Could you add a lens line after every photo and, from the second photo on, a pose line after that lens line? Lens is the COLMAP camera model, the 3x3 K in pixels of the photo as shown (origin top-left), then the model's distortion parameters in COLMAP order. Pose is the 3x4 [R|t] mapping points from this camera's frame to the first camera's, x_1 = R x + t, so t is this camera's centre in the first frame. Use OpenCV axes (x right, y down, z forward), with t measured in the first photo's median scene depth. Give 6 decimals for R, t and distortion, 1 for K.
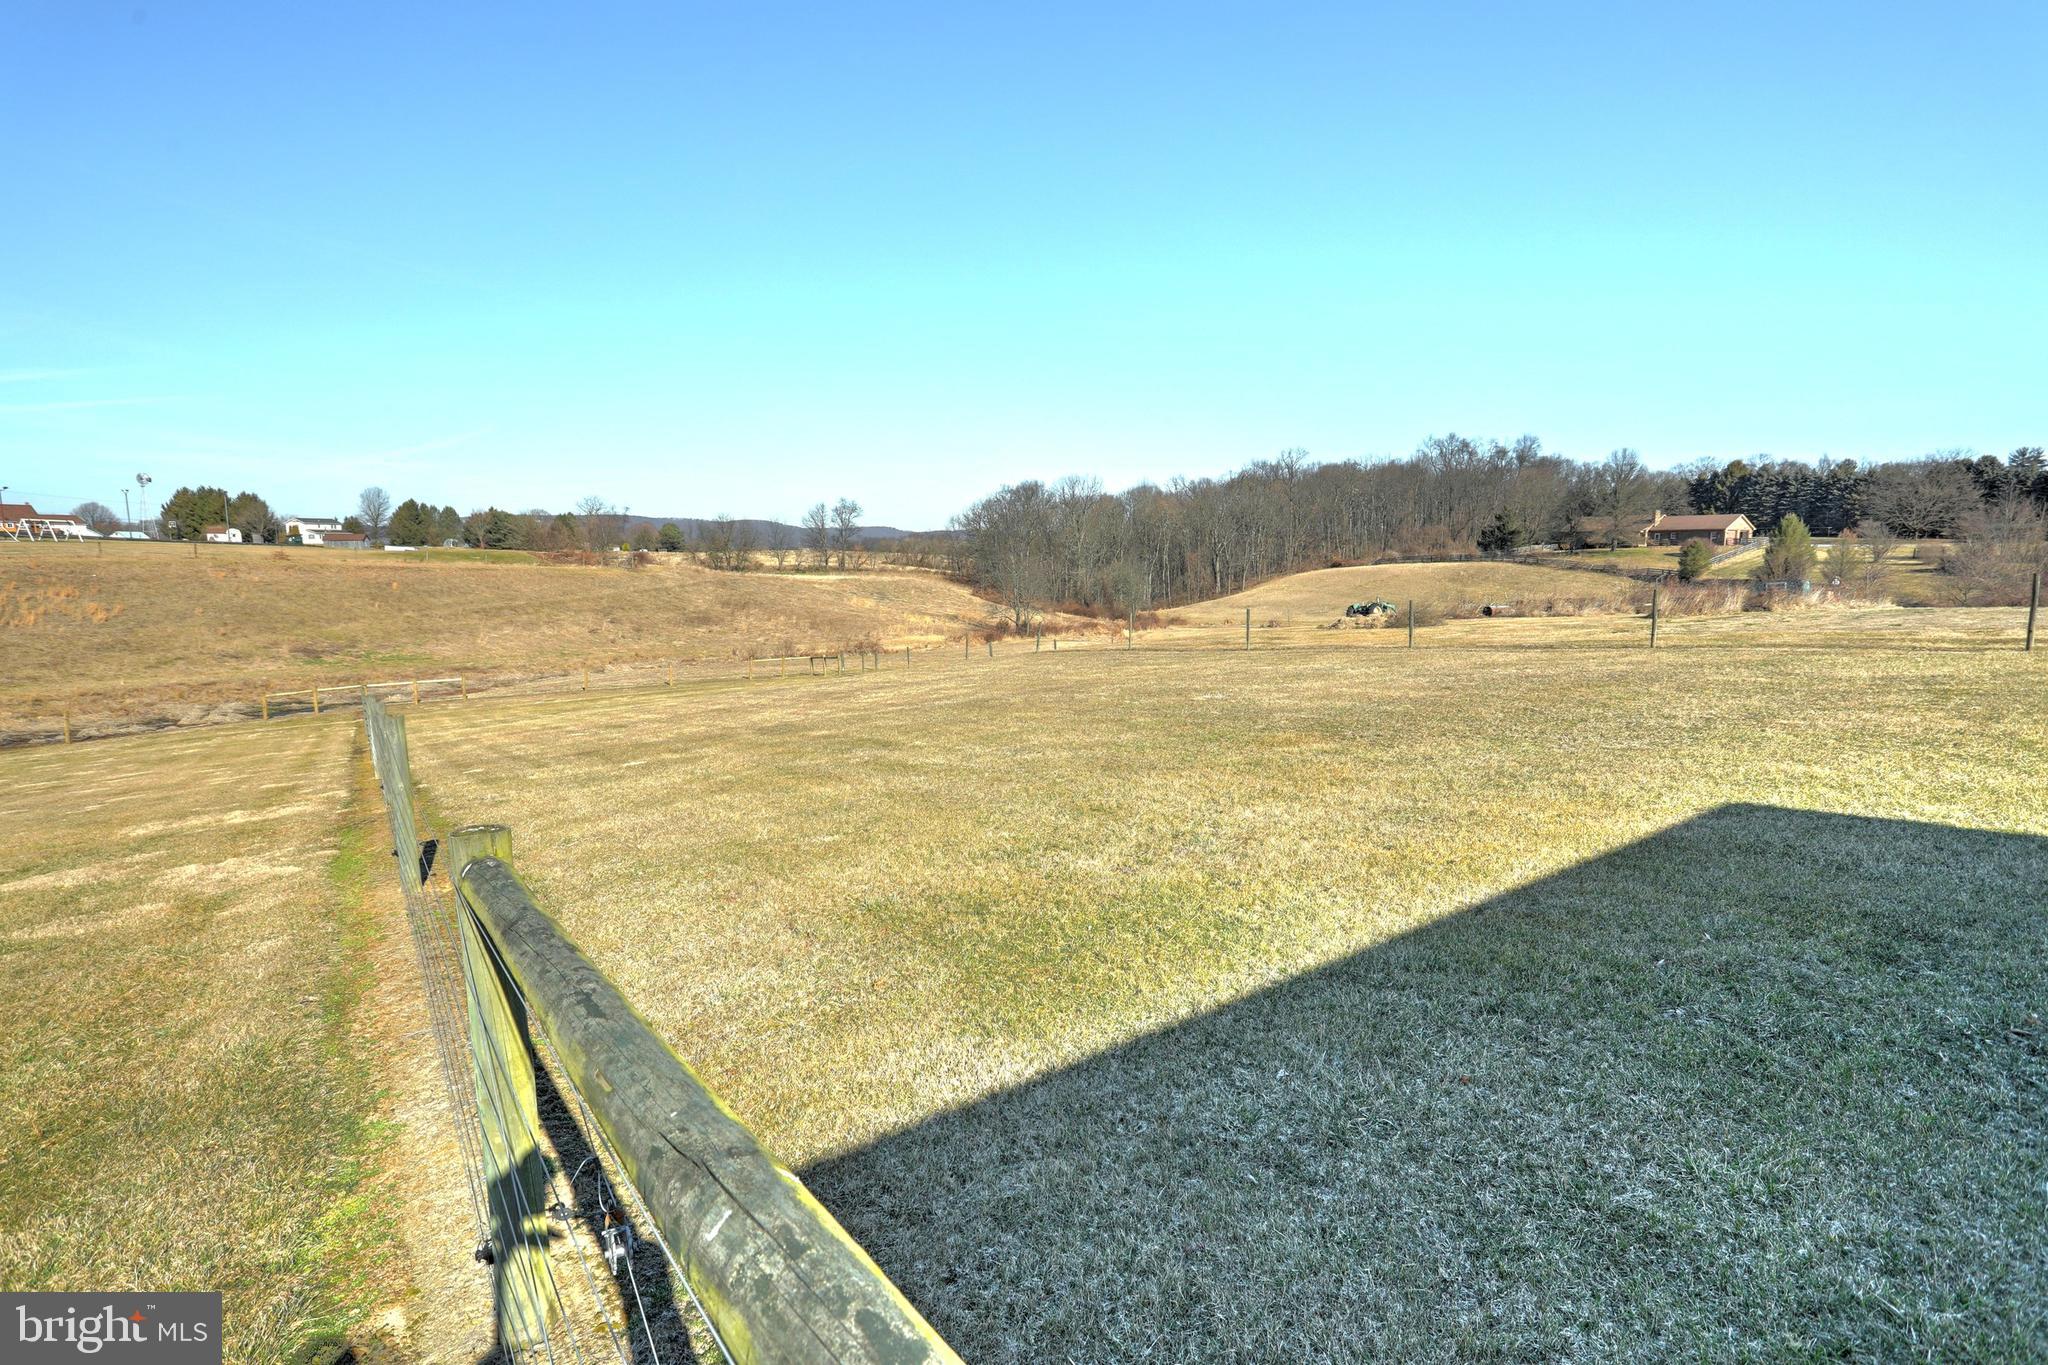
lens RADIAL K [[962.9, 0, 1020.8], [0, 962.9, 681.1], [0, 0, 1]] dist [-0.000908, 0.002137]
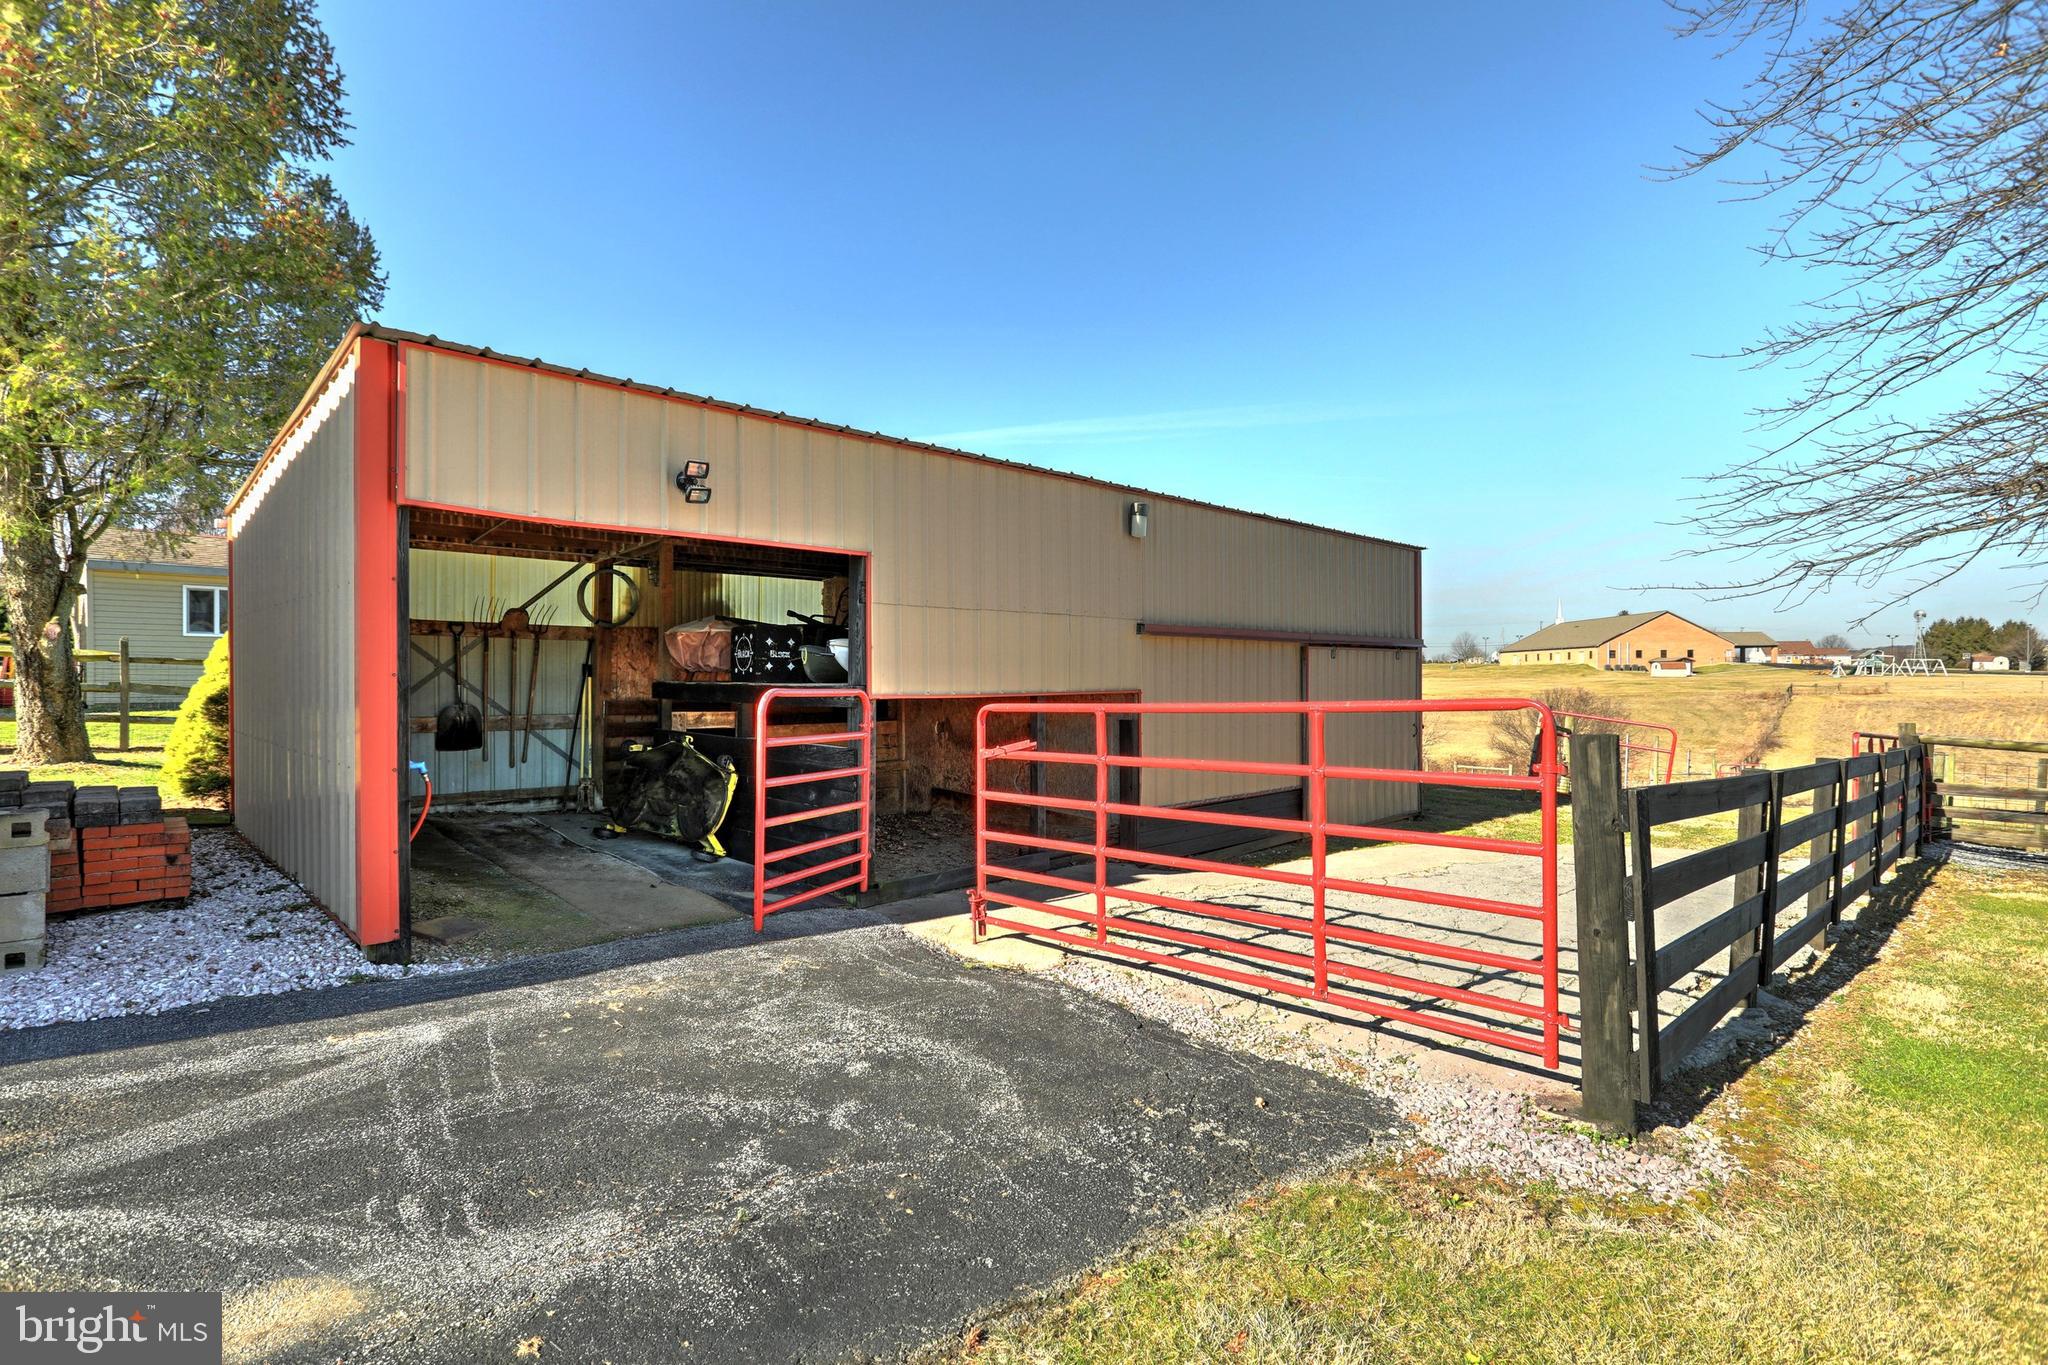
lens RADIAL K [[962.9, 0, 1021.4], [0, 962.9, 679.3], [0, 0, 1]] dist [-0.000908, 0.002137]
pose [[0.162866, 0.005432, -0.986633, 0.027681], [-0.129109, 0.991504, -0.015854, 0.016870], [0.978164, 0.129965, 0.162184, -0.186526]]
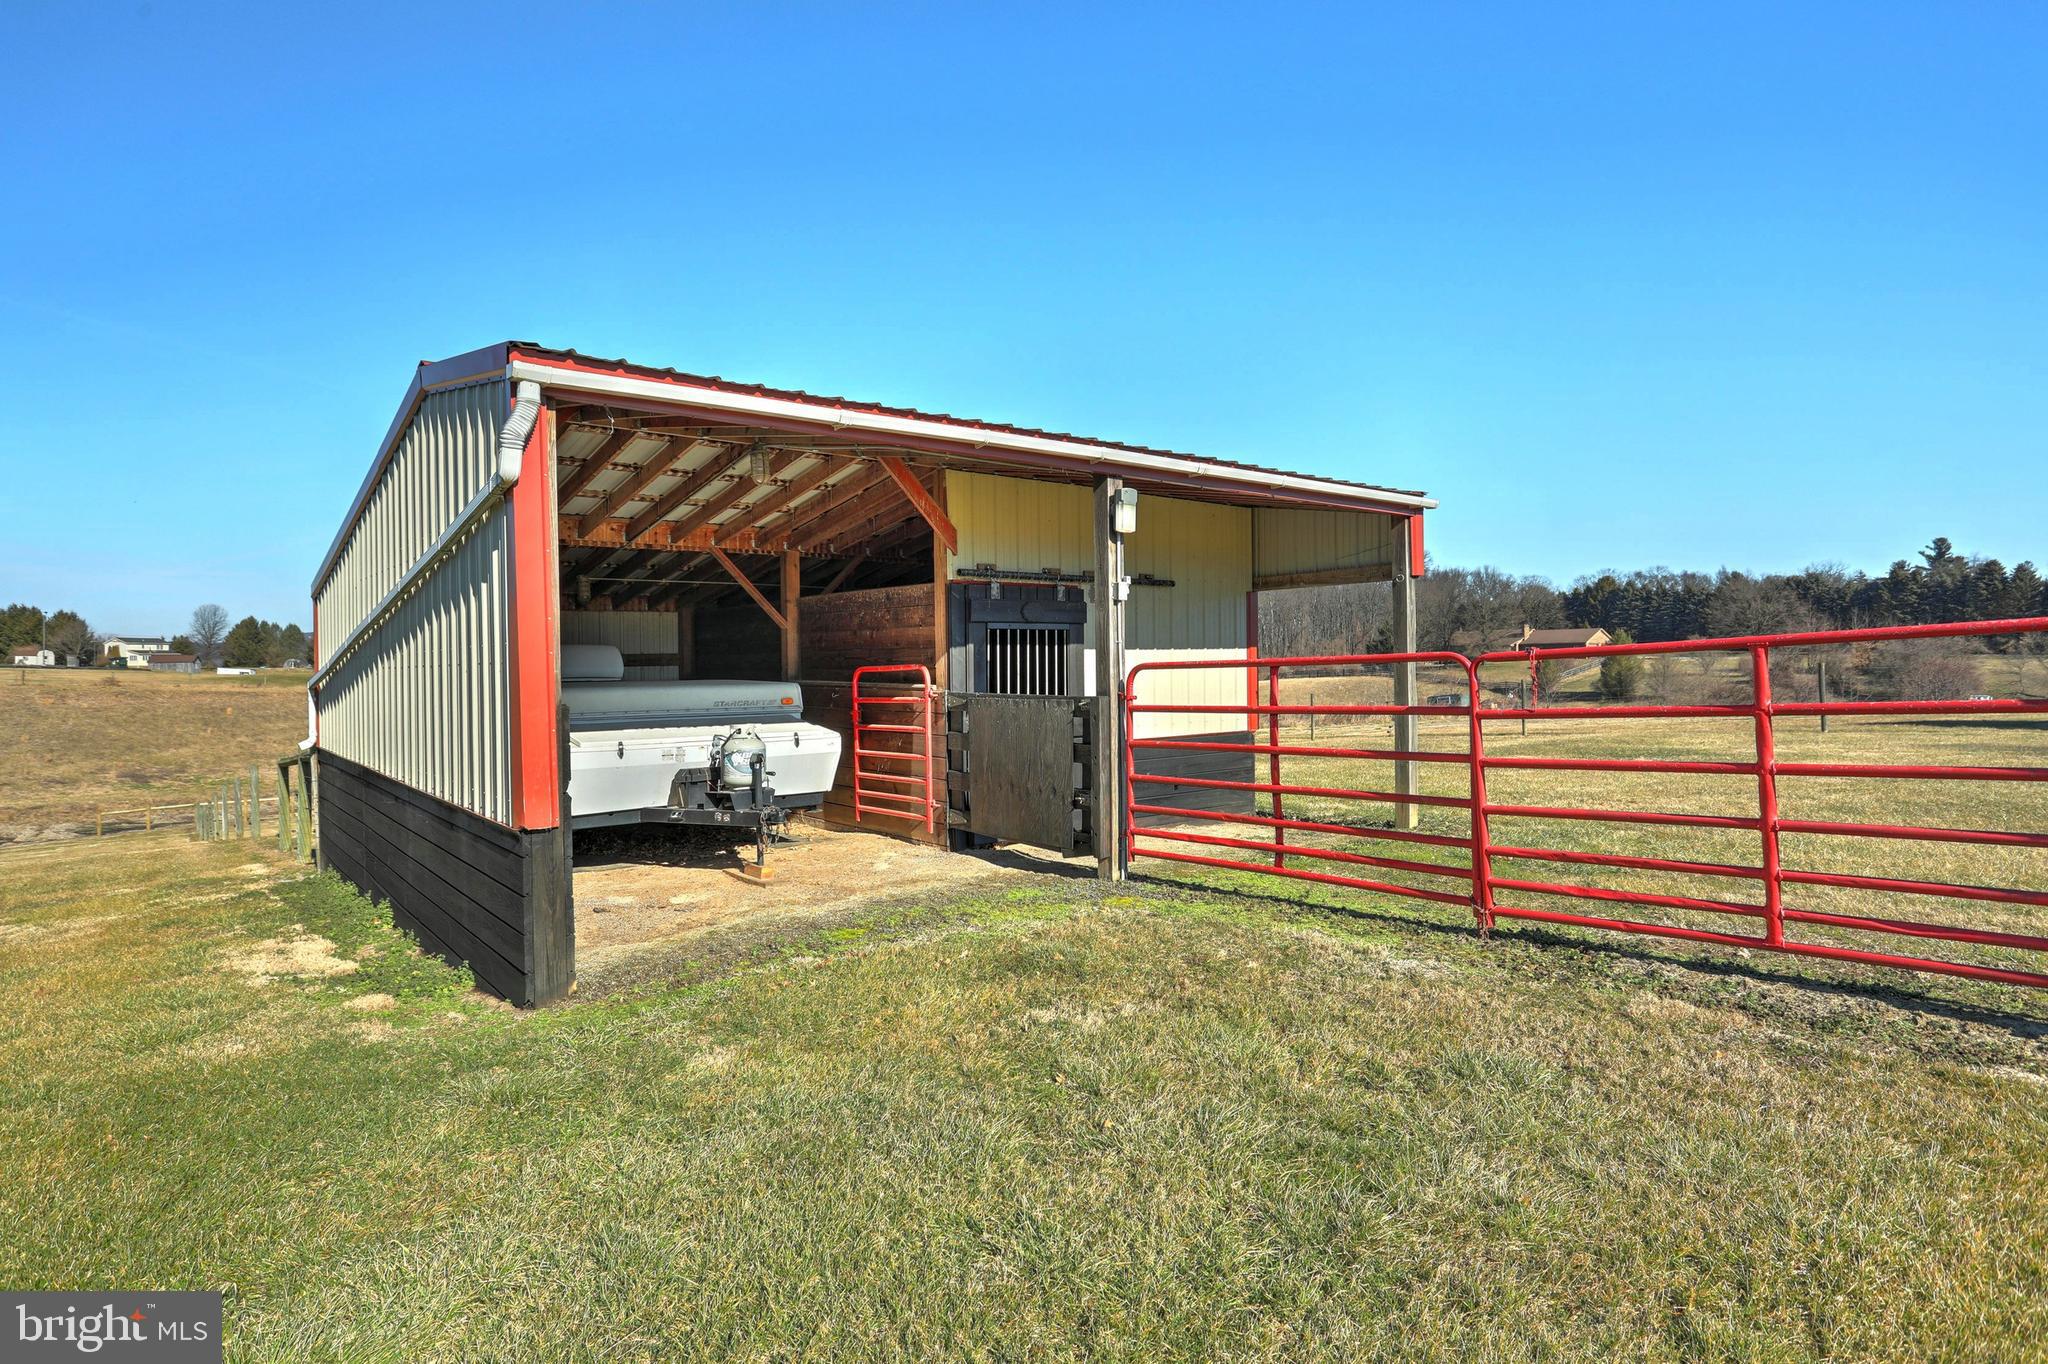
lens RADIAL K [[1077.5, 0, 1018.7], [0, 1077.5, 667.5], [0, 0, 1]] dist [-0.005483, 0.000903]
pose [[0.997948, -0.007636, 0.063576, 0.035333], [0.015962, 0.991188, -0.131501, 0.005939], [-0.062011, 0.132246, 0.989275, -0.058619]]
